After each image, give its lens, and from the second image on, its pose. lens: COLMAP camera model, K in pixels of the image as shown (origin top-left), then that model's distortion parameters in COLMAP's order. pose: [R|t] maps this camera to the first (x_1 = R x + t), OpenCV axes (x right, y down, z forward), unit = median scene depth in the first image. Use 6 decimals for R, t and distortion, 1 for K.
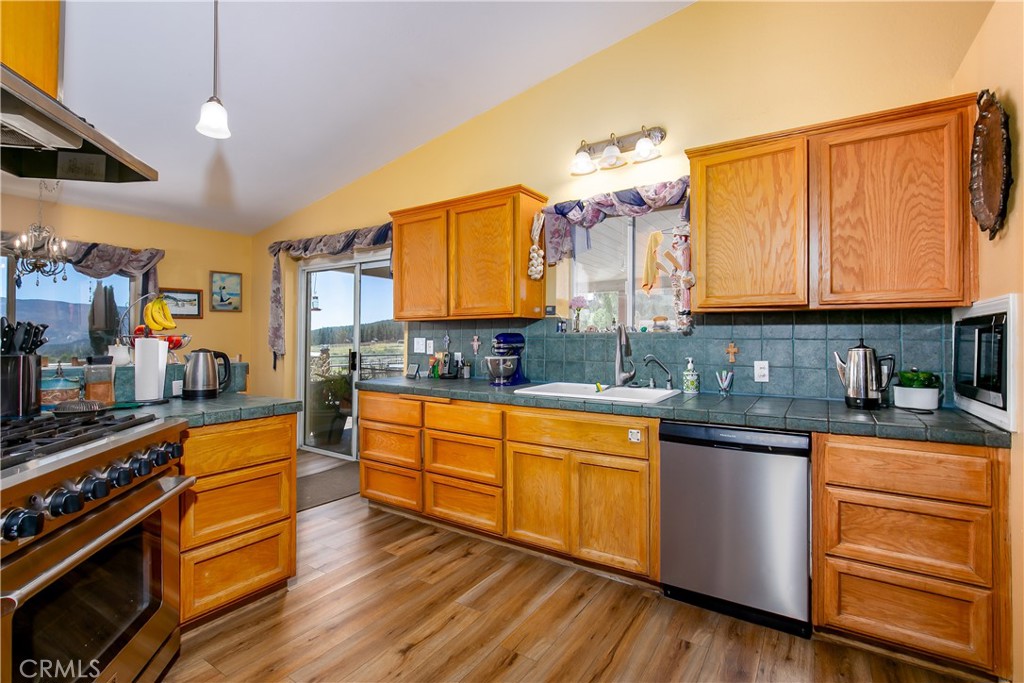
lens RADIAL K [[467.2, 0, 513.0], [0, 467.2, 337.2], [0, 0, 1]] dist [-0.005334, 0.001737]
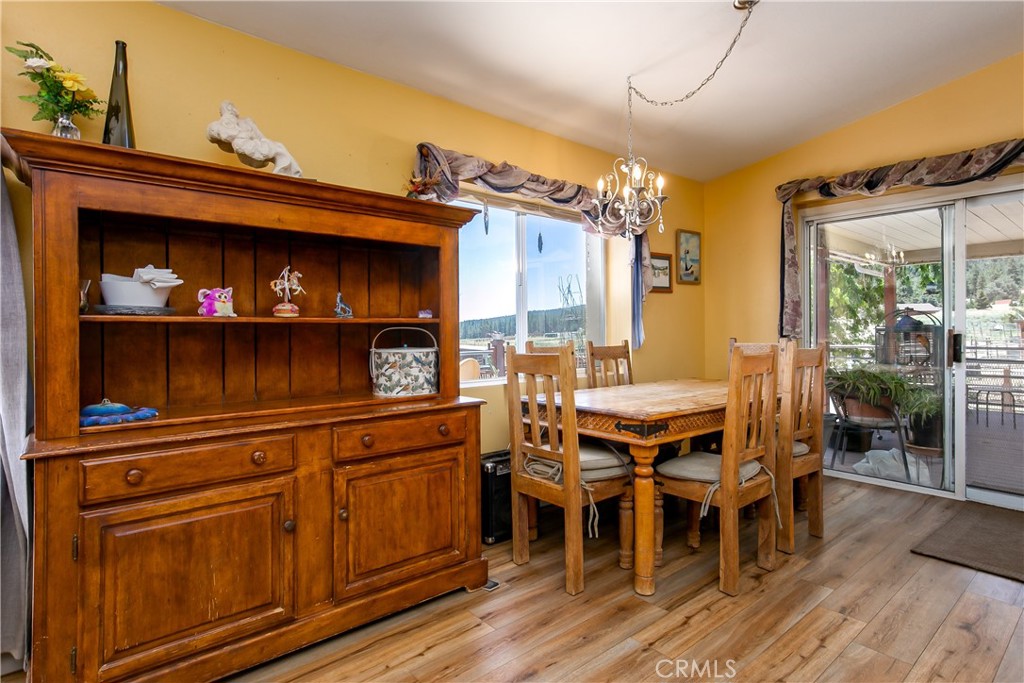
lens RADIAL K [[538.3, 0, 515.9], [0, 538.3, 325.1], [0, 0, 1]] dist [0.006807, 0.001335]
pose [[0.961958, -0.009551, -0.273030, -1.124708], [0.007055, 0.999924, -0.010122, 0.032386], [0.273105, 0.007810, 0.961952, 0.158158]]
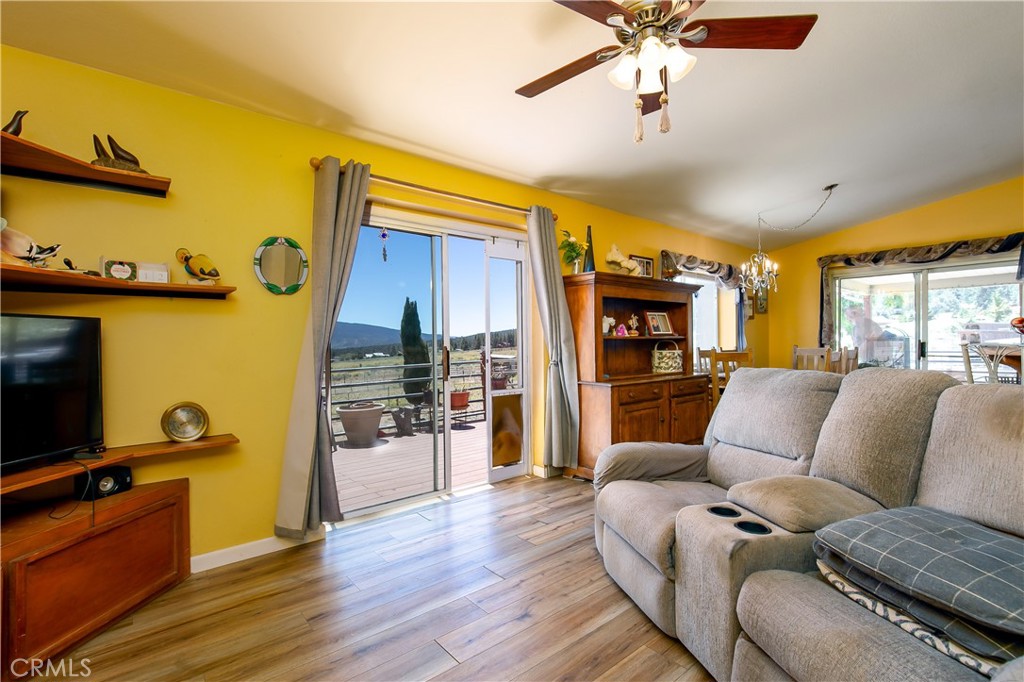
lens RADIAL K [[467.2, 0, 515.1], [0, 467.2, 341.4], [0, 0, 1]] dist [-0.005334, 0.001737]
pose [[0.958042, -0.012056, -0.286373, -1.557406], [0.012383, 0.999923, -0.000669, 0.024672], [0.286359, -0.002905, 0.958118, -0.709498]]
